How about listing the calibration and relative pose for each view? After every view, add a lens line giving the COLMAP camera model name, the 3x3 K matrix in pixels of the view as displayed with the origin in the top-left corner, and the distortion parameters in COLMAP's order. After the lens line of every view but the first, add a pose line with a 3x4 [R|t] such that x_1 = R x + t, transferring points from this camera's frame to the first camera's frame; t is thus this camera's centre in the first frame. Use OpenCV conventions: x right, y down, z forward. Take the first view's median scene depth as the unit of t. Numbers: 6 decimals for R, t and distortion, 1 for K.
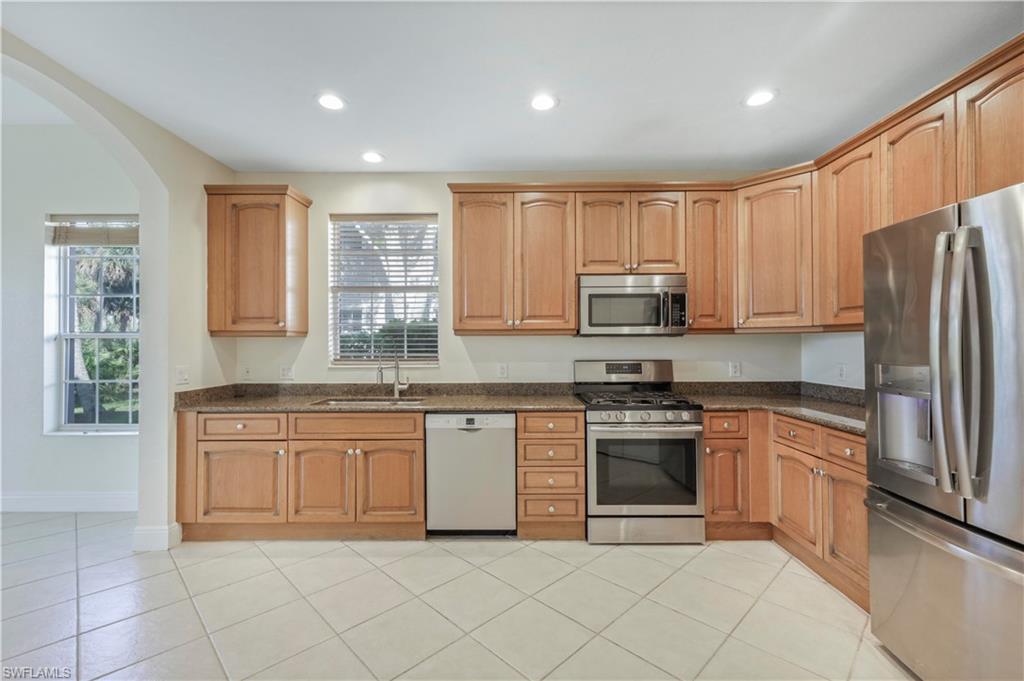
lens RADIAL K [[439.6, 0, 509.6], [0, 439.6, 337.5], [0, 0, 1]] dist [0.007060, 0.000156]
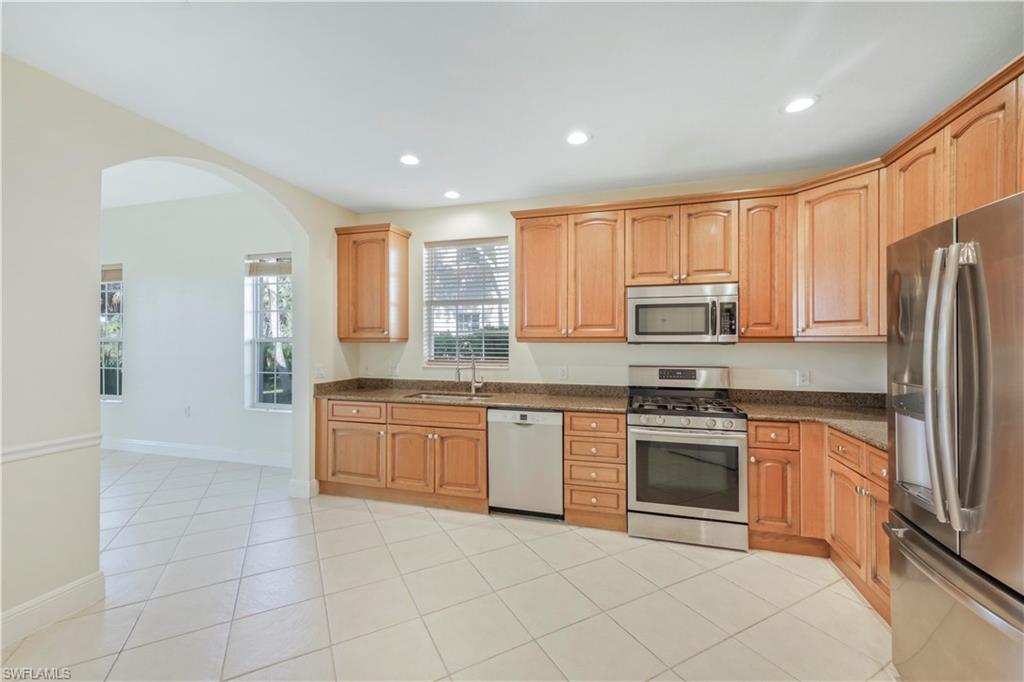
lens RADIAL K [[414.9, 0, 510.2], [0, 414.9, 338.2], [0, 0, 1]] dist [0.008223, 0.000104]
pose [[0.960394, 0.002343, -0.278635, 0.178773], [-0.000104, 0.999968, 0.008051, -0.026794], [0.278645, -0.007703, 0.960363, -0.061220]]
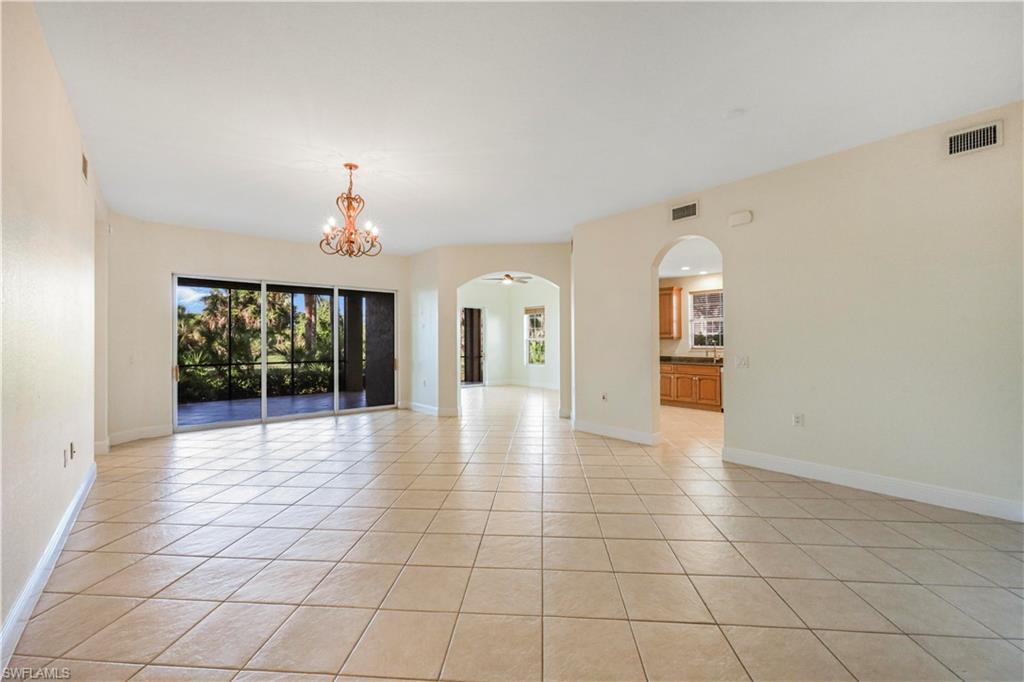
lens RADIAL K [[421.9, 0, 508.1], [0, 421.9, 339.5], [0, 0, 1]] dist [0.000830, 0.000279]
pose [[0.658548, -0.001639, -0.752537, 0.935801], [0.010441, 0.999921, 0.006959, -0.034859], [0.752466, -0.012440, 0.658514, -1.779321]]
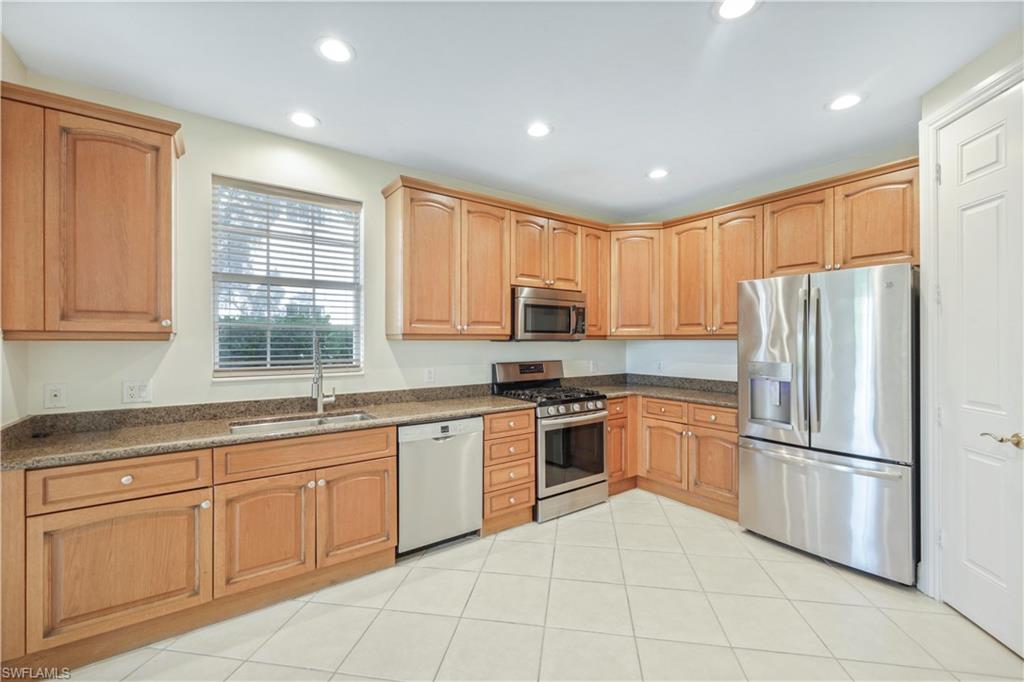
lens RADIAL K [[421.9, 0, 508.1], [0, 421.9, 339.5], [0, 0, 1]] dist [0.000830, 0.000279]
pose [[0.807108, 0.004557, 0.590386, -0.519793], [-0.010501, 0.999923, 0.006637, -0.015479], [-0.590310, -0.011556, 0.807094, 0.162580]]
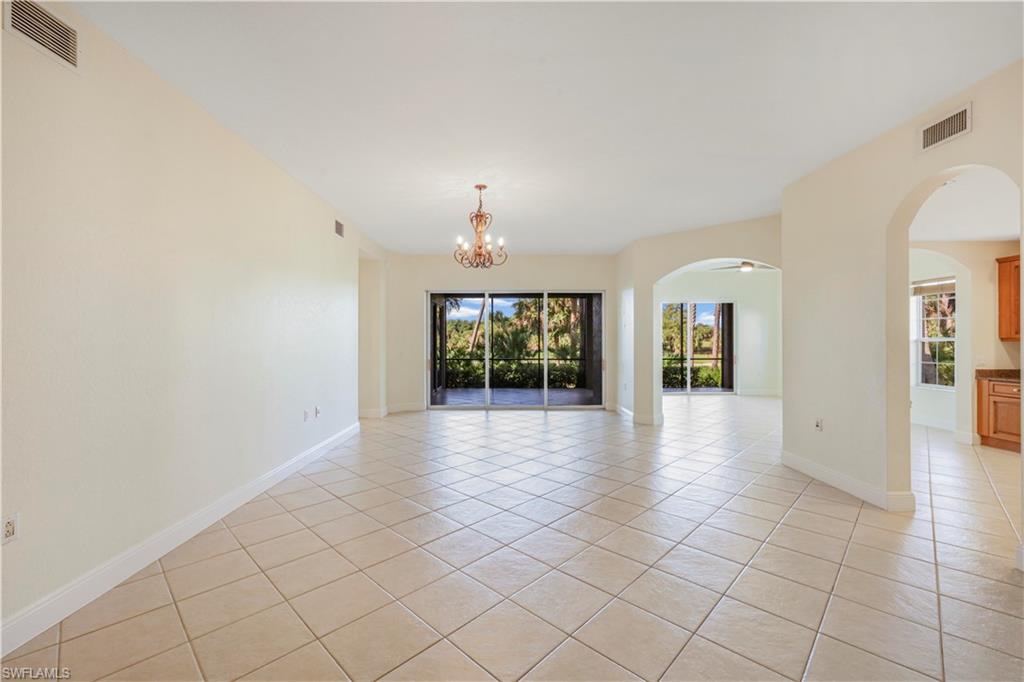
lens RADIAL K [[421.9, 0, 508.1], [0, 421.9, 339.5], [0, 0, 1]] dist [0.000830, 0.000279]
pose [[0.025656, 0.003927, -0.999663, 1.108792], [0.012315, 0.999915, 0.004244, -0.046427], [0.999595, -0.012419, 0.025605, -1.176508]]
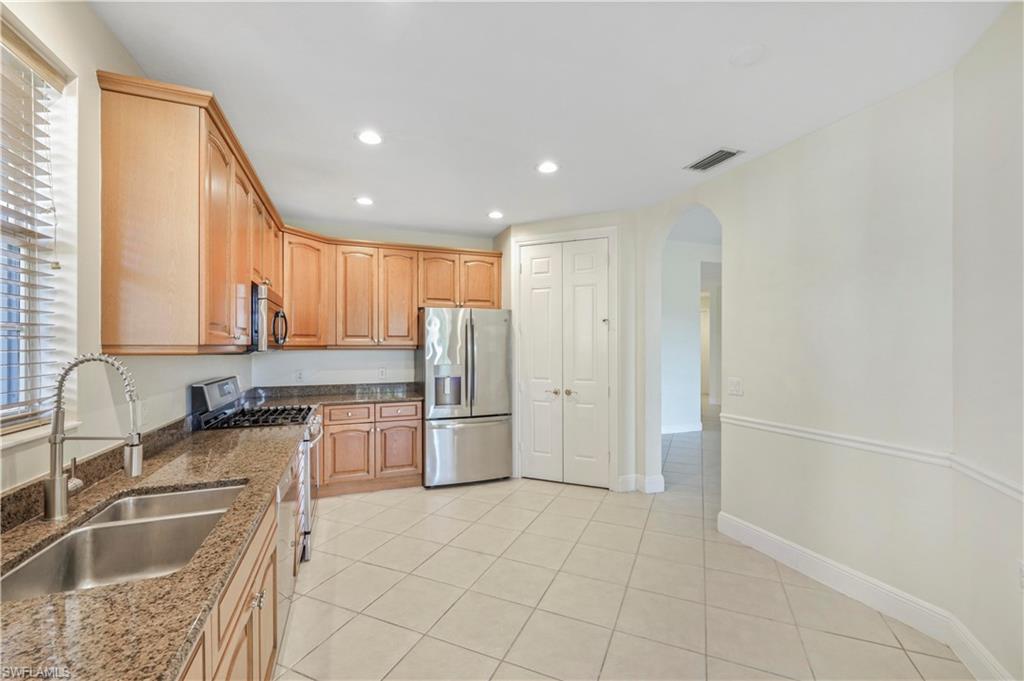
lens RADIAL K [[424.4, 0, 514.4], [0, 424.4, 346.2], [0, 0, 1]] dist [0.000448, 0.000075]
pose [[-0.370977, 0.006677, 0.928618, -0.874438], [-0.008729, 0.999905, -0.010677, -0.013398], [-0.928601, -0.012067, -0.370883, 0.900512]]
